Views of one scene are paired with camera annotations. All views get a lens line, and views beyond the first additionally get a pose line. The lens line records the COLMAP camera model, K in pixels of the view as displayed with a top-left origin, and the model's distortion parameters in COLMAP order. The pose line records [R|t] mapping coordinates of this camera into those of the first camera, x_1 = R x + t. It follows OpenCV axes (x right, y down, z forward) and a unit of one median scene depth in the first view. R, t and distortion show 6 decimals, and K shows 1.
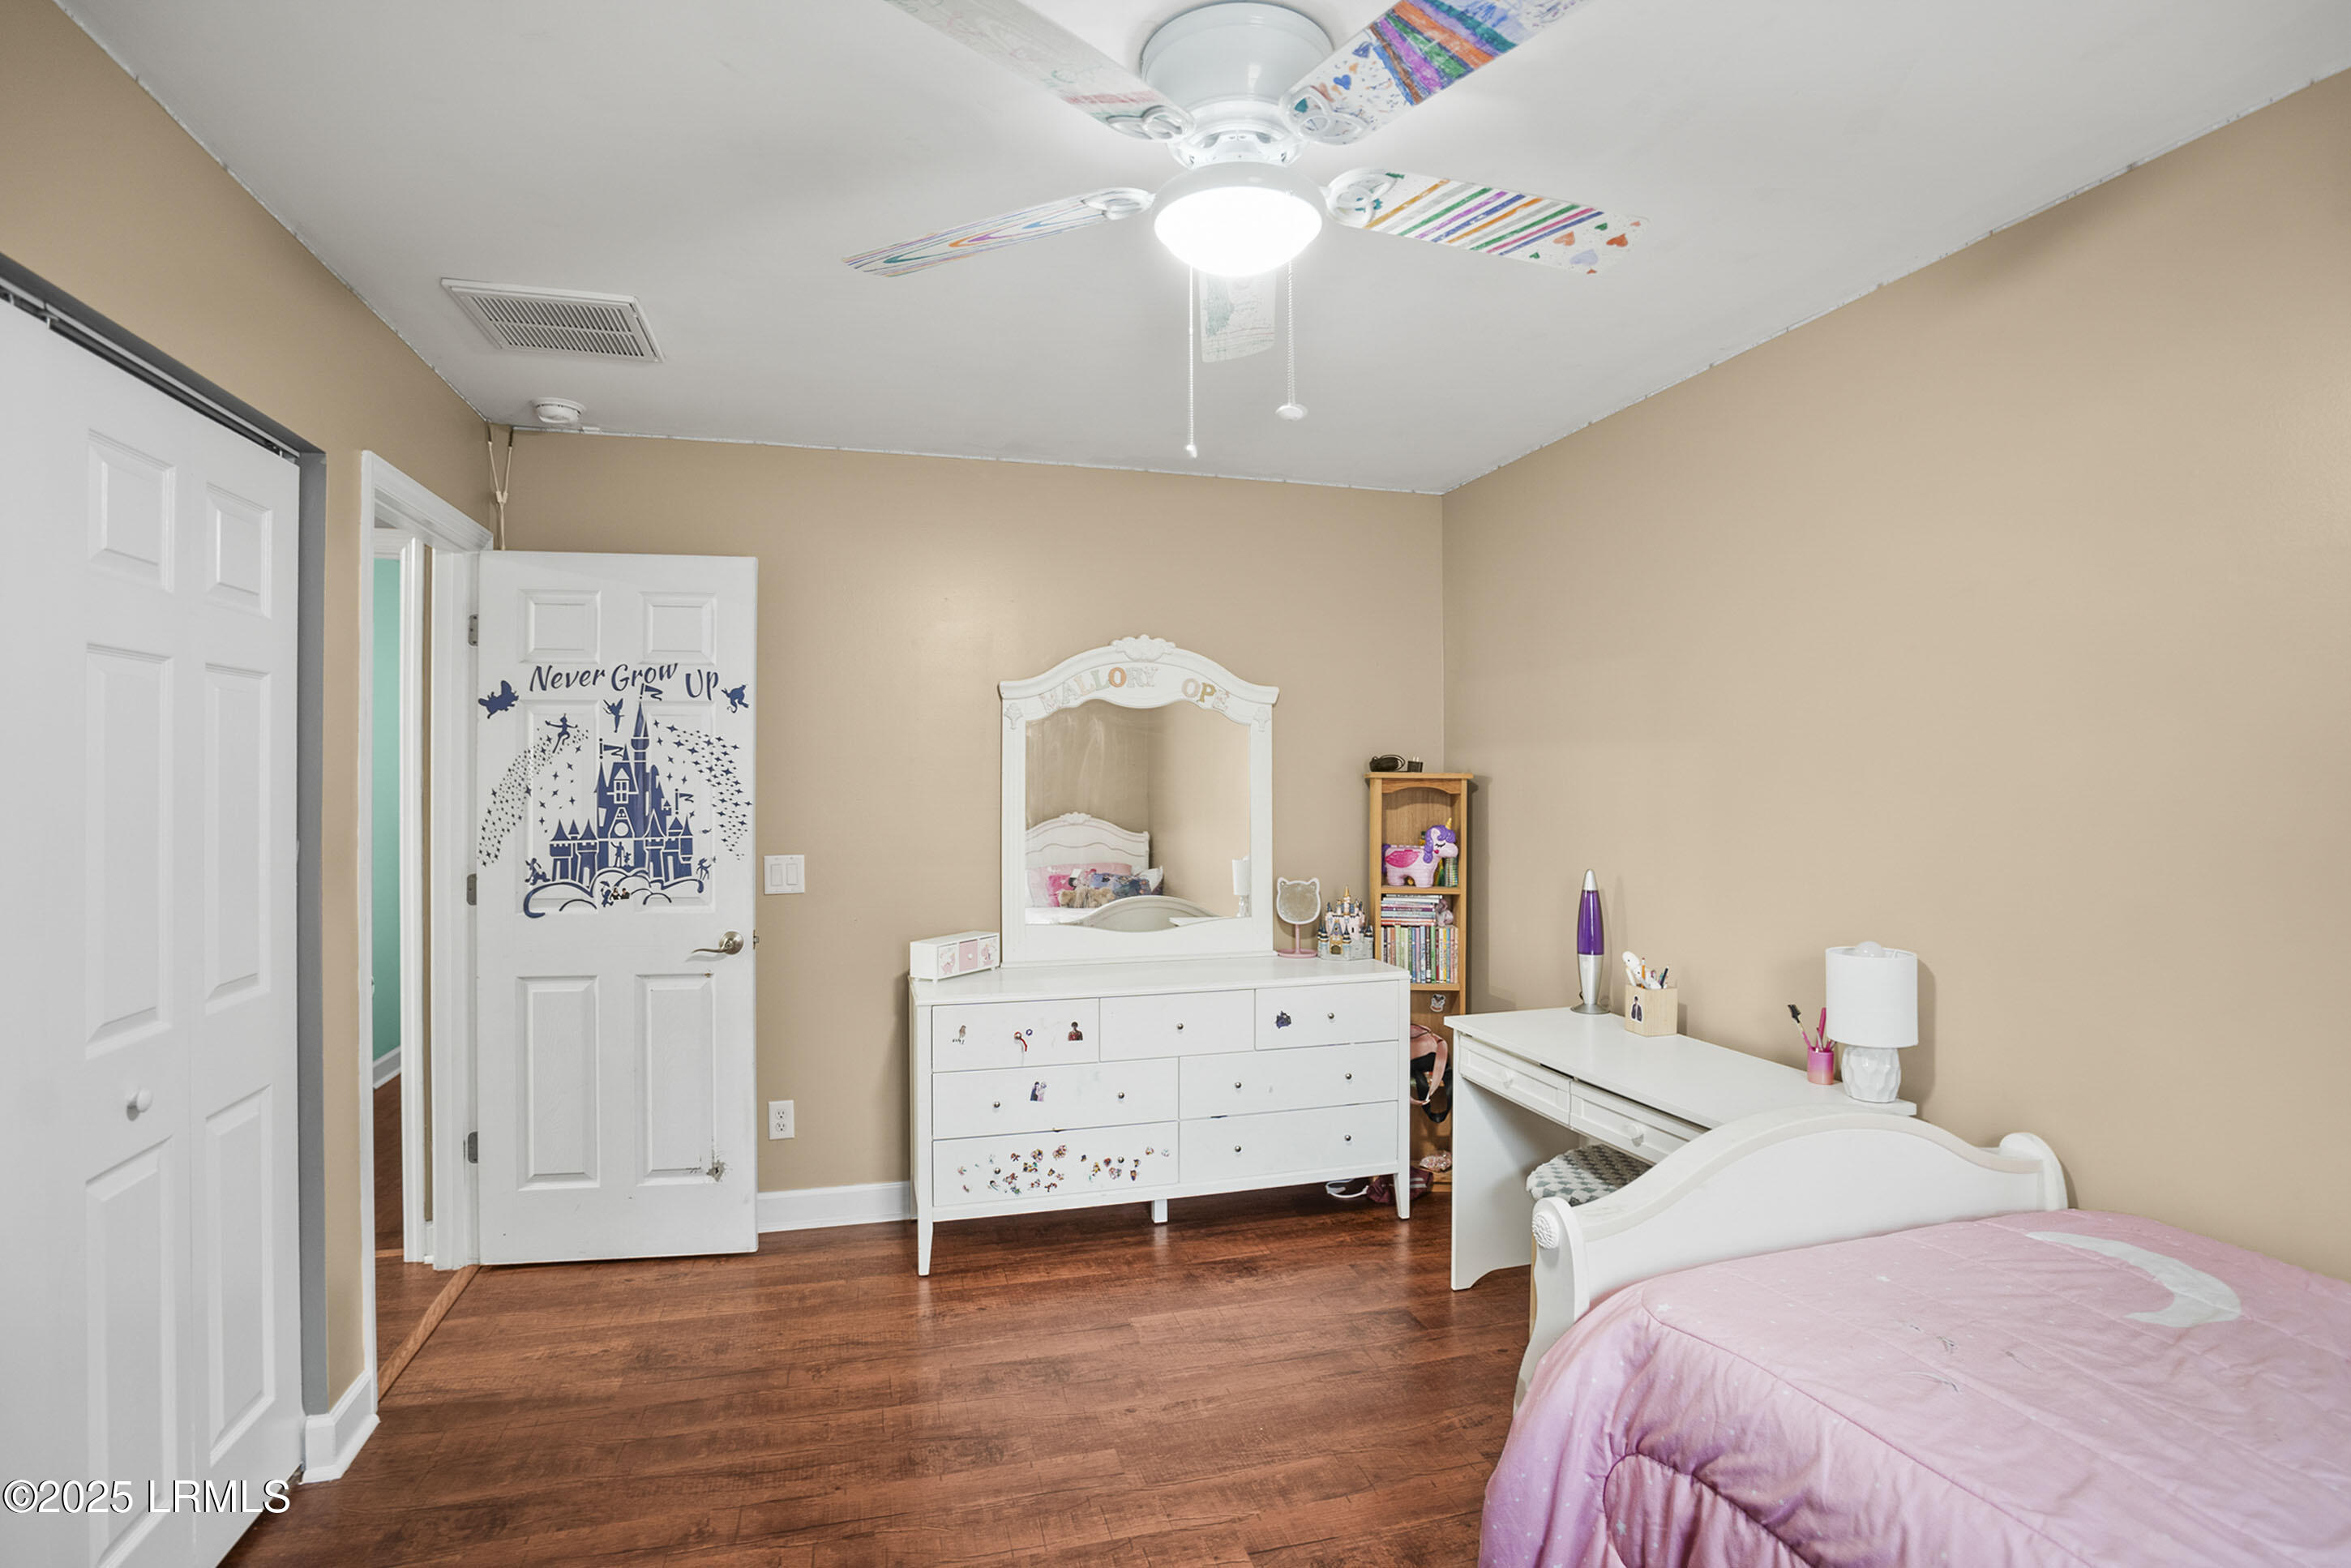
lens RADIAL K [[1120.0, 0, 1159.8], [0, 1120.0, 784.6], [0, 0, 1]] dist [-0.043280, 0.013611]
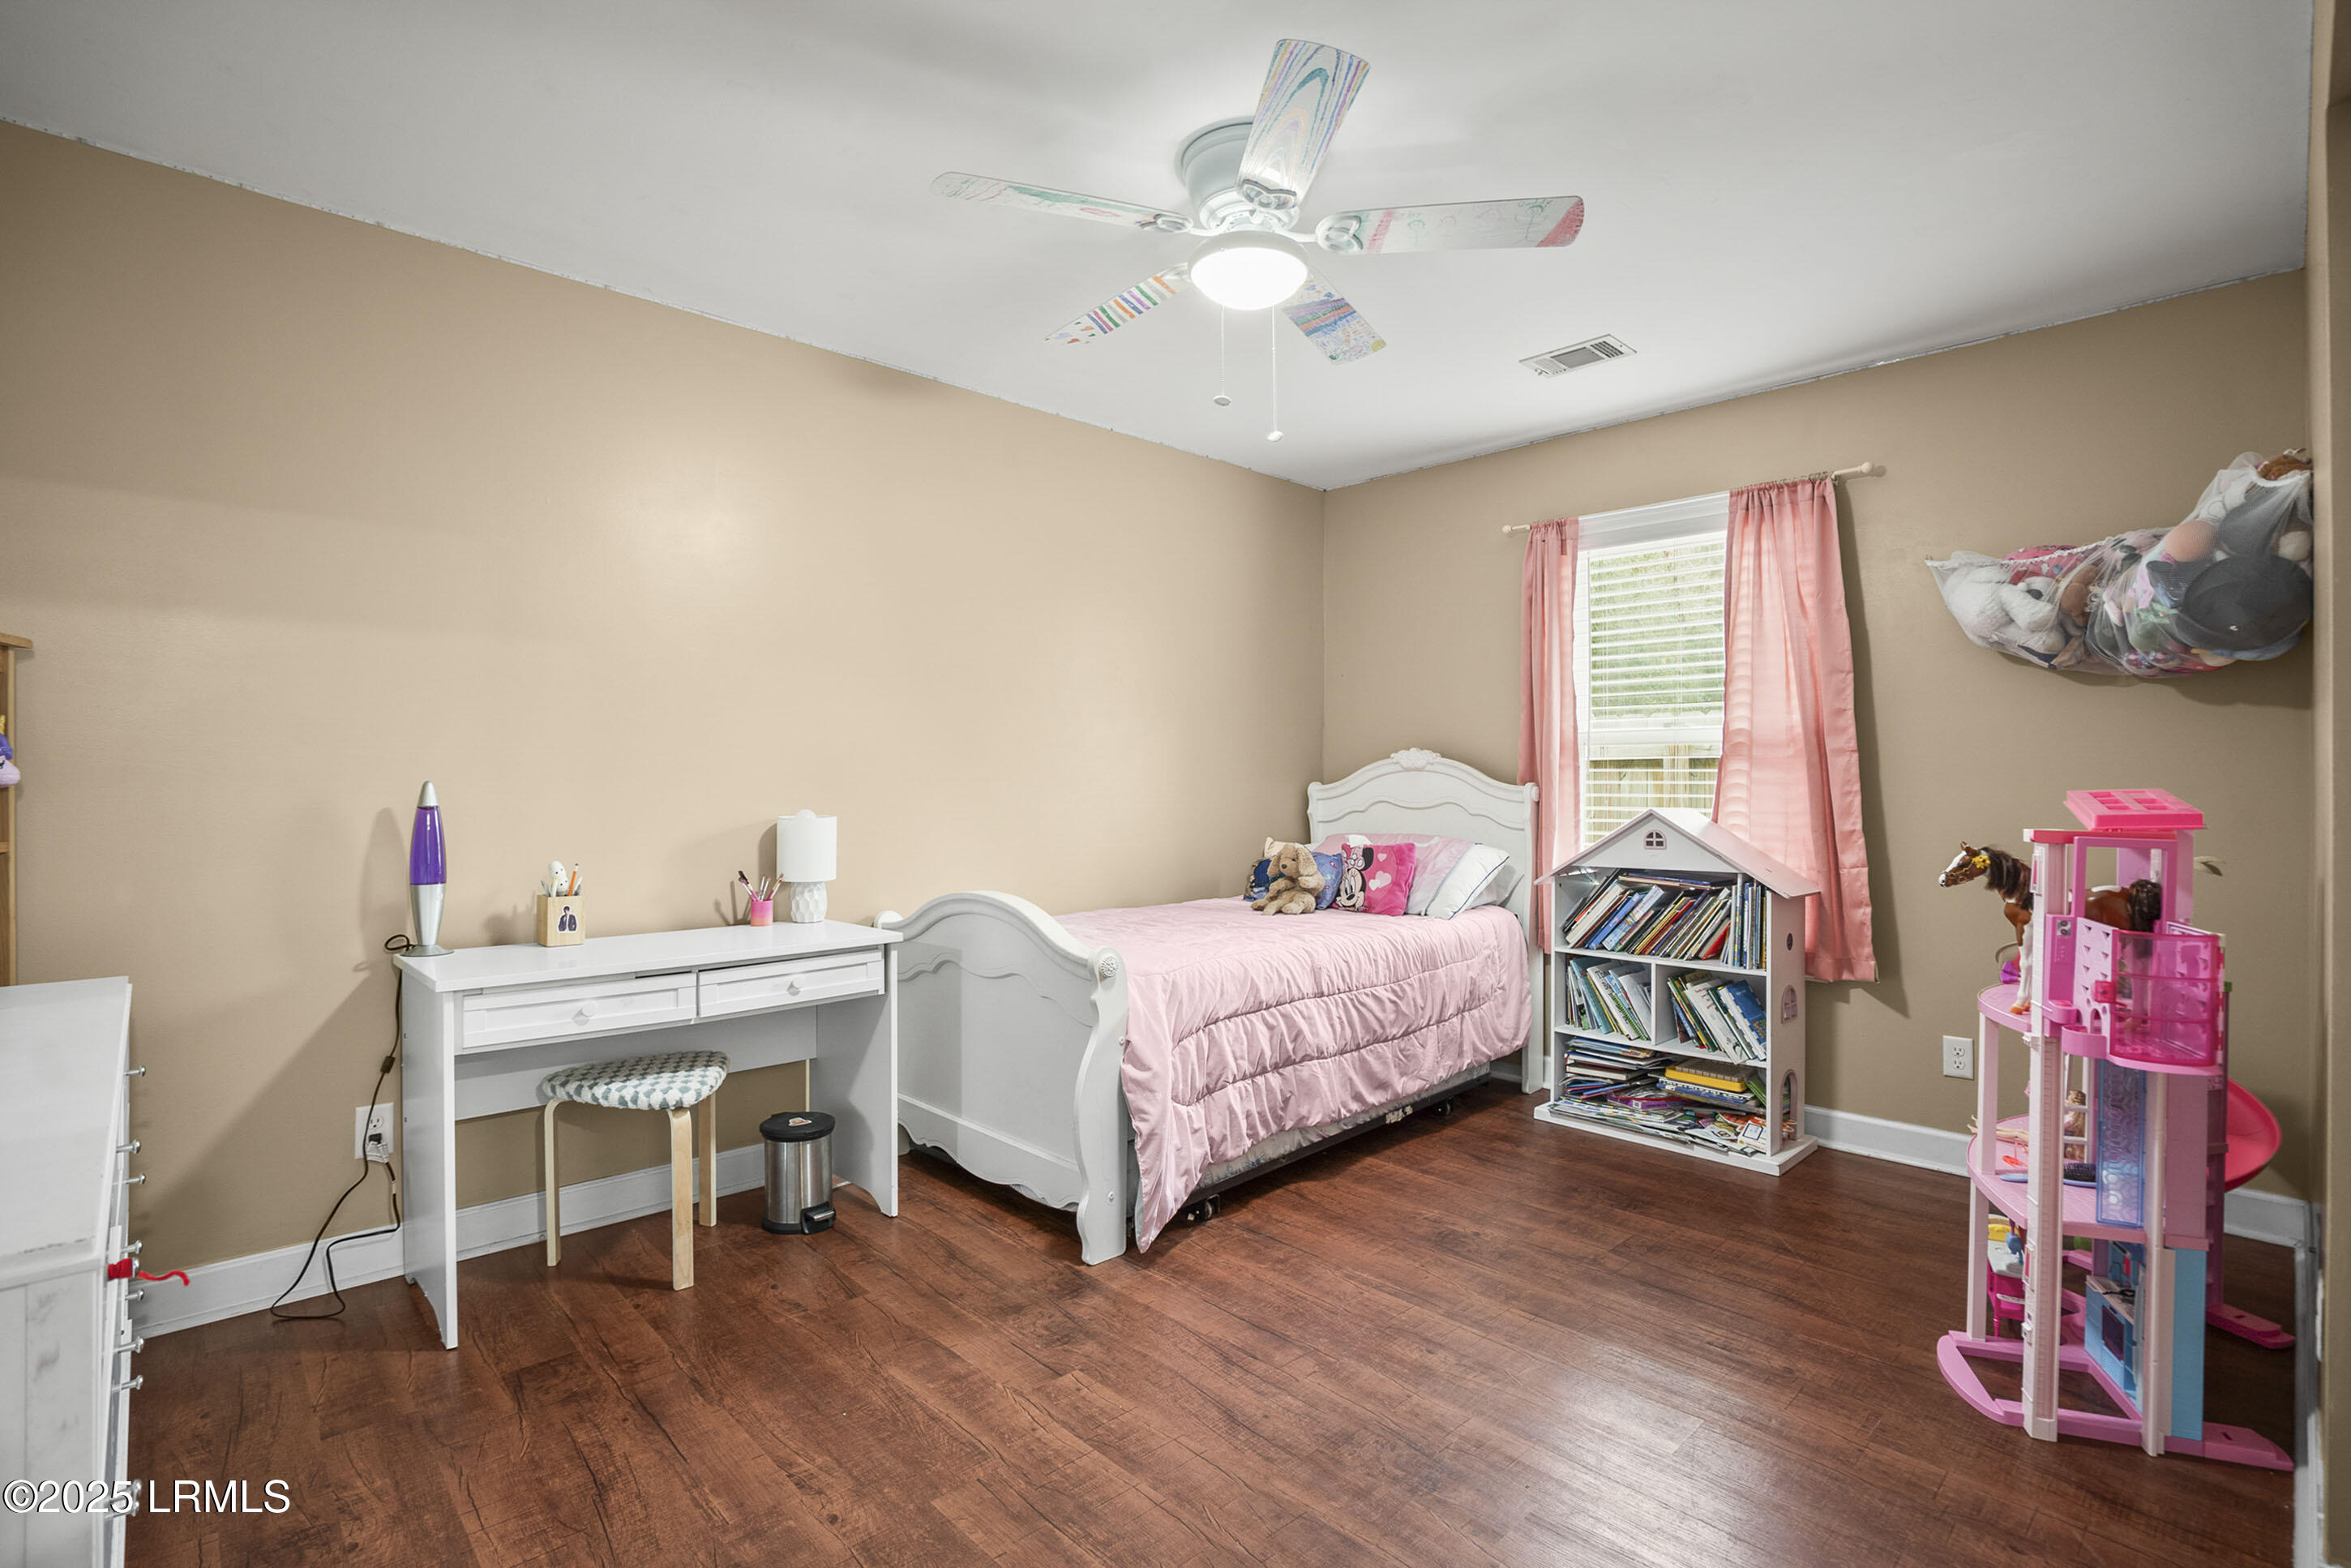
lens RADIAL K [[1120.0, 0, 1162.5], [0, 1120.0, 780.7], [0, 0, 1]] dist [-0.043280, 0.013611]
pose [[-0.456598, -0.004271, 0.889663, -0.757181], [-0.001395, 0.999991, 0.004085, 0.093454], [-0.889672, 0.000624, -0.456600, 1.153522]]
